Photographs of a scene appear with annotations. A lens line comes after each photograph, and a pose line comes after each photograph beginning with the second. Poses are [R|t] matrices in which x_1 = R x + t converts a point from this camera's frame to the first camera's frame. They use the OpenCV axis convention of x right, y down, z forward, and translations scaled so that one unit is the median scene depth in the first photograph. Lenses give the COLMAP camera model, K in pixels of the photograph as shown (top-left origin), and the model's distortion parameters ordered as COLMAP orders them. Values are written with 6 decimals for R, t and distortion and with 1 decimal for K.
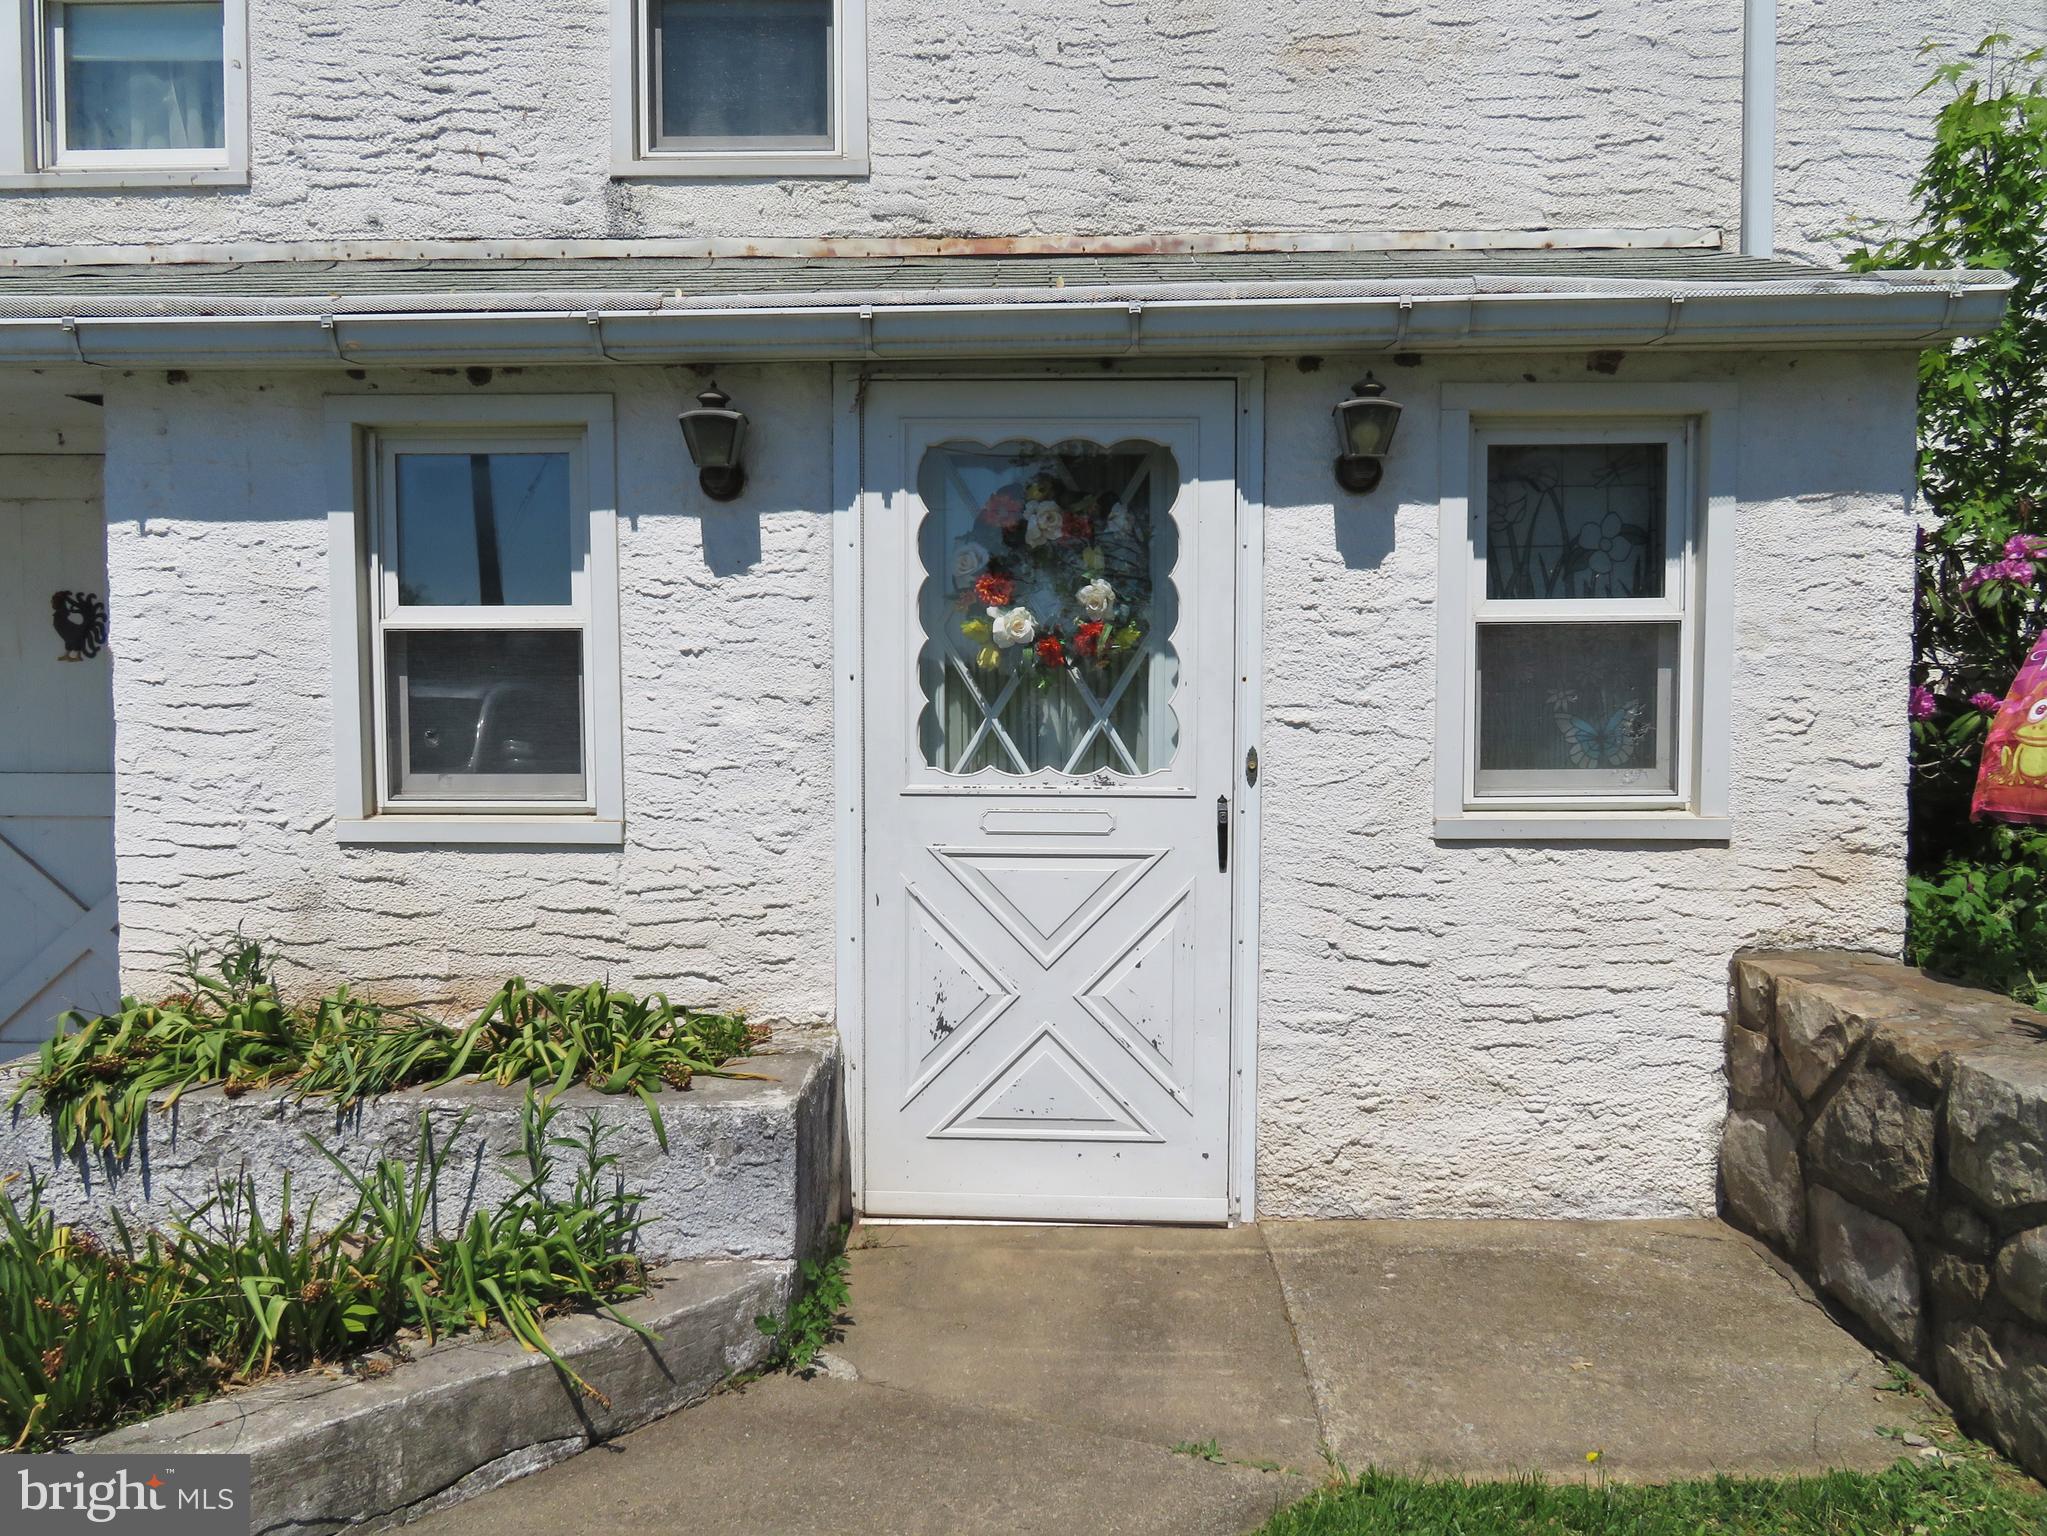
lens RADIAL K [[1468.3, 0, 1012.7], [0, 1468.3, 766.5], [0, 0, 1]] dist [-0.019996, 0.002038]
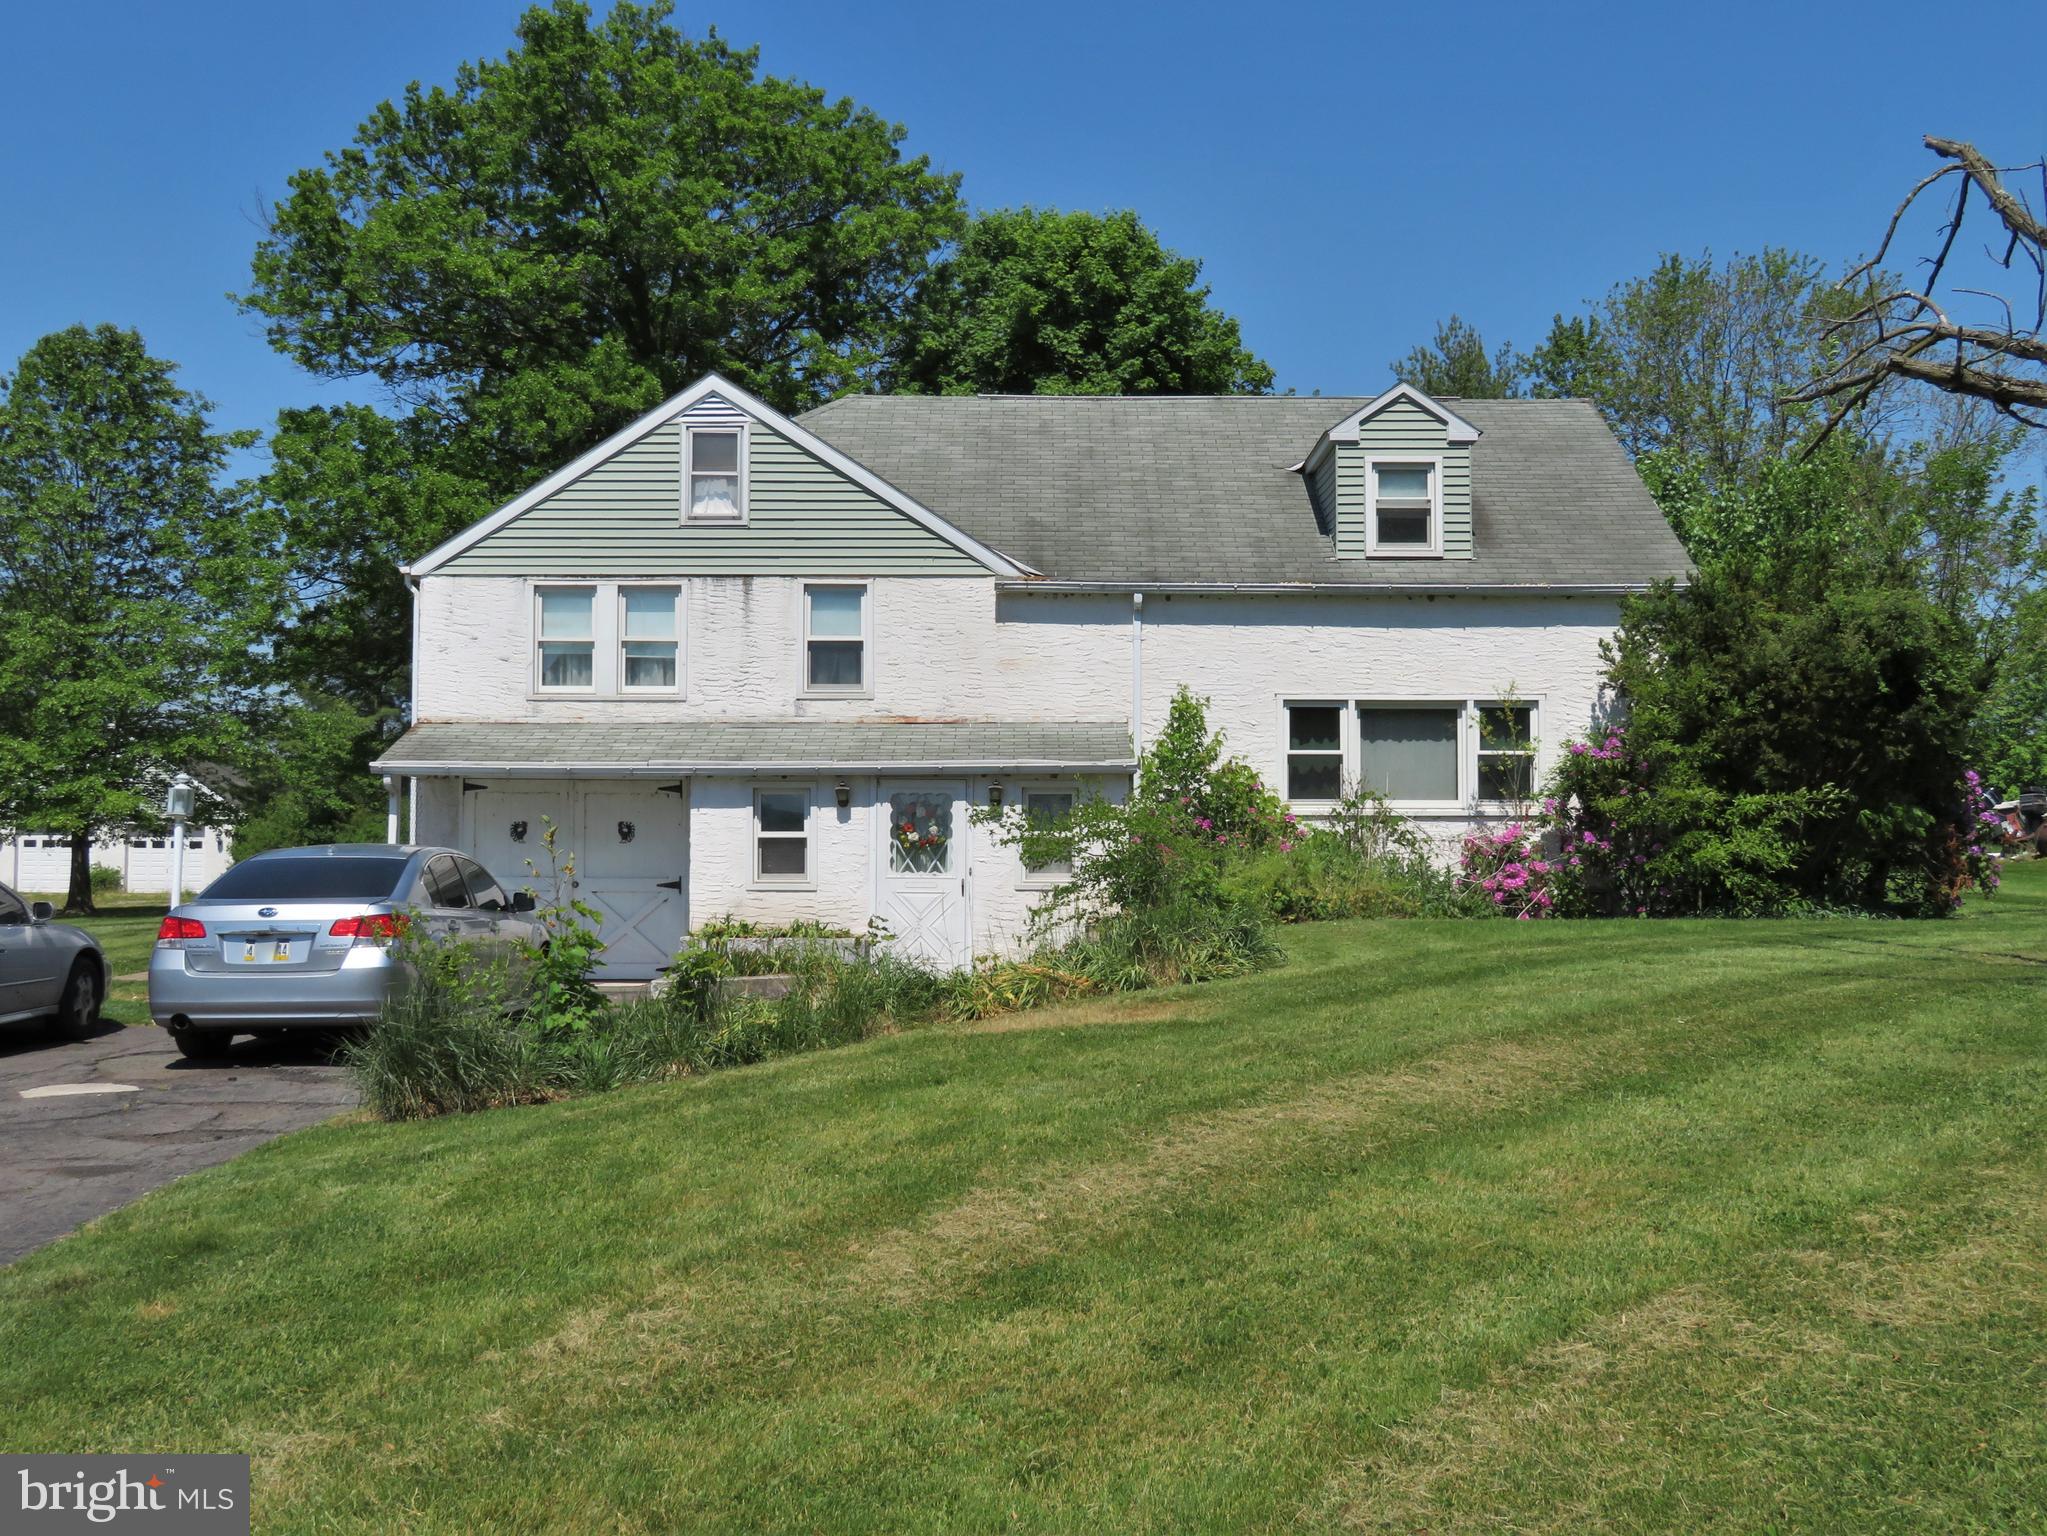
lens RADIAL K [[2152.9, 0, 1025.6], [0, 2152.9, 765.7], [0, 0, 1]] dist [0.076103, 0.000000]
pose [[0.999802, 0.003479, 0.019611, 0.193863], [-0.001507, 0.995022, -0.099645, 0.303818], [-0.019860, 0.099596, 0.994830, -4.973630]]
